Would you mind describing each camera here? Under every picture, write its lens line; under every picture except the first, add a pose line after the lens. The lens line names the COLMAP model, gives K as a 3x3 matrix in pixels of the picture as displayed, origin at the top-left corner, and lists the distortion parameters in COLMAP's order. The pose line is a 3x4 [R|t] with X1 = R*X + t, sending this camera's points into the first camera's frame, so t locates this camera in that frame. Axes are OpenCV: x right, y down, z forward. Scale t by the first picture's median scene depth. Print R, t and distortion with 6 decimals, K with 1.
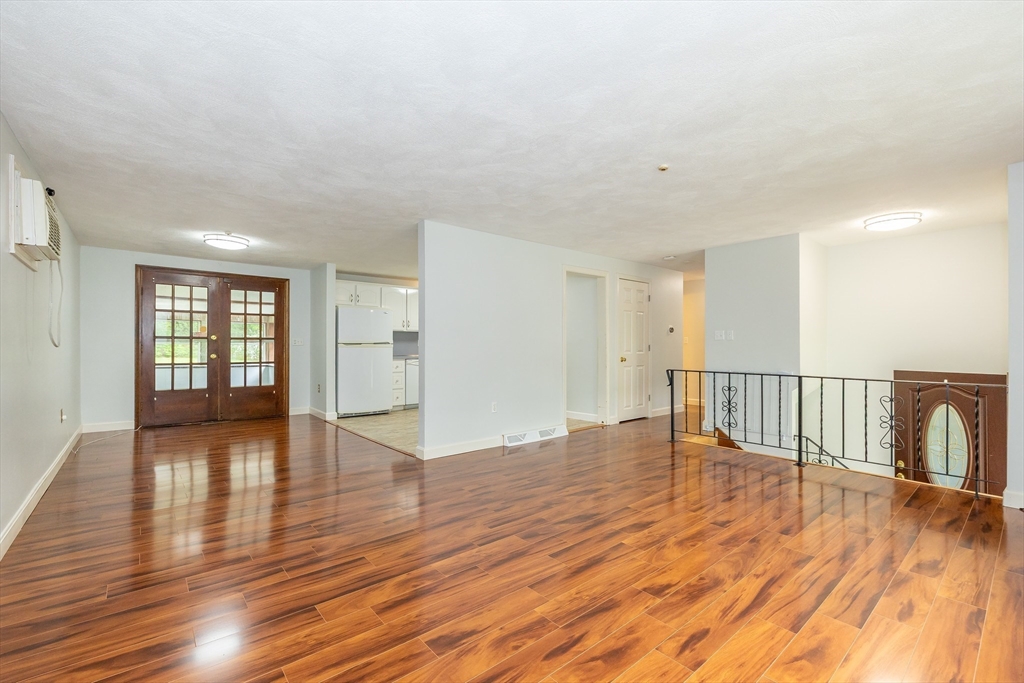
lens RADIAL K [[439.2, 0, 518.3], [0, 439.2, 344.4], [0, 0, 1]] dist [0.000337, 0.000657]
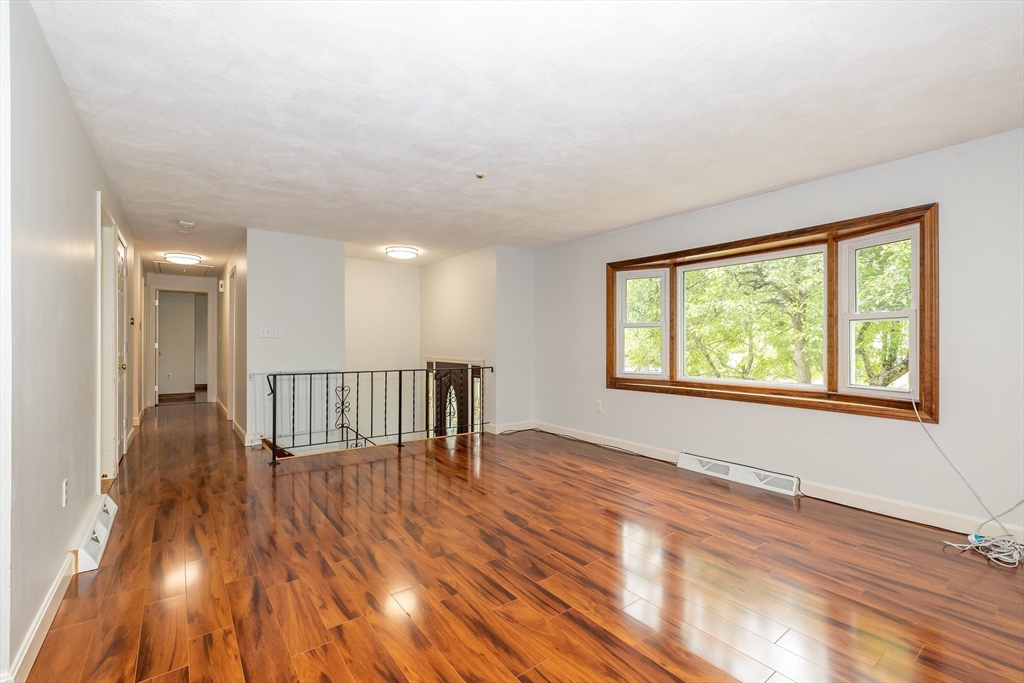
lens RADIAL K [[439.2, 0, 511.6], [0, 439.2, 342.0], [0, 0, 1]] dist [0.000337, 0.000657]
pose [[0.066524, 0.002689, 0.997781, -0.718457], [-0.006037, 0.999979, -0.002292, -0.004299], [-0.997767, -0.005871, 0.066539, 0.874003]]
